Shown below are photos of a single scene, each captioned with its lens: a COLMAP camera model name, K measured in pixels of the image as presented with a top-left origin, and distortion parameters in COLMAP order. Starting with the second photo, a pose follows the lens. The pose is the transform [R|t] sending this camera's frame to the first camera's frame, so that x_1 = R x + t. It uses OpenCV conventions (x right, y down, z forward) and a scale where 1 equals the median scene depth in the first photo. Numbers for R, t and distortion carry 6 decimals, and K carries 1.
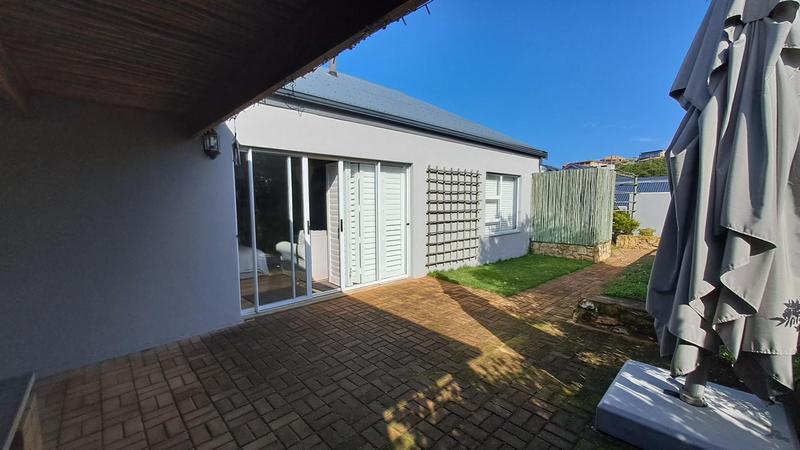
lens RADIAL K [[316.7, 0, 400.7], [0, 316.7, 228.2], [0, 0, 1]] dist [-0.002972, 0.001130]
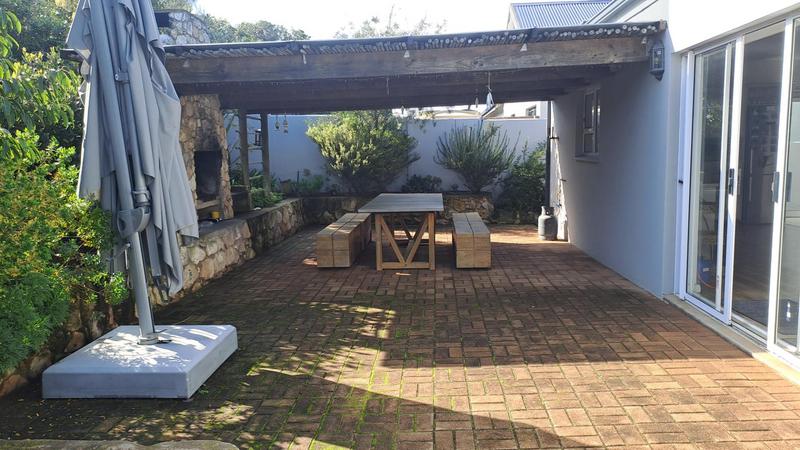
lens RADIAL K [[588.1, 0, 401.6], [0, 588.1, 225.2], [0, 0, 1]] dist [0.007822, 0.000030]
pose [[-0.733077, 0.098761, -0.672937, 1.033413], [-0.037292, 0.982077, 0.184755, -0.127270], [0.679123, 0.160535, -0.716255, 1.871417]]
